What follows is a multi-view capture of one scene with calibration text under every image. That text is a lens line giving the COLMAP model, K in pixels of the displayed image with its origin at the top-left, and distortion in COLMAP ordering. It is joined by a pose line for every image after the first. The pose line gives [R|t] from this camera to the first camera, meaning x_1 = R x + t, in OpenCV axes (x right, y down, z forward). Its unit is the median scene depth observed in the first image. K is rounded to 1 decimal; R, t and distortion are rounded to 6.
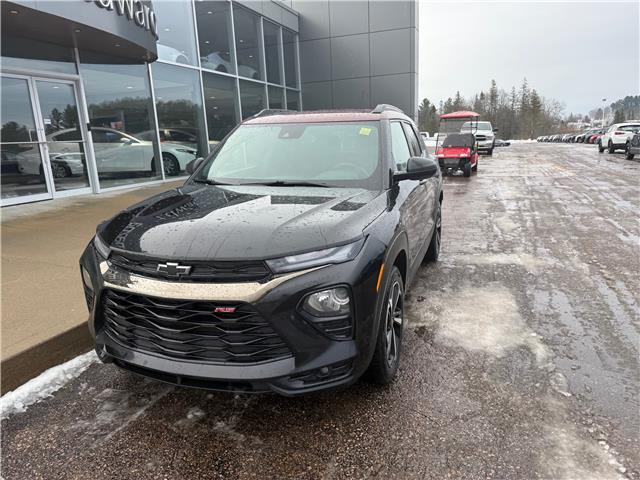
lens RADIAL K [[449.4, 0, 323.1], [0, 449.4, 243.3], [0, 0, 1]] dist [0.044951, -0.060548]
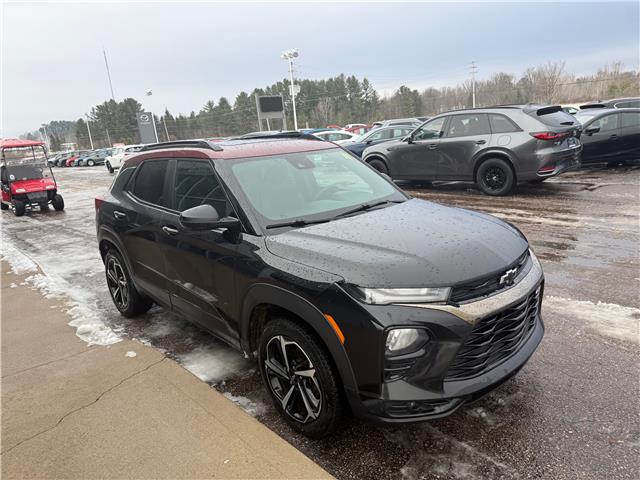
lens RADIAL K [[449.4, 0, 324.9], [0, 449.4, 230.0], [0, 0, 1]] dist [0.044951, -0.060548]
pose [[0.455043, -0.201765, 0.867310, -0.959978], [0.269232, 0.959580, 0.081975, -0.173892], [-0.848793, 0.196205, 0.490972, 0.504558]]
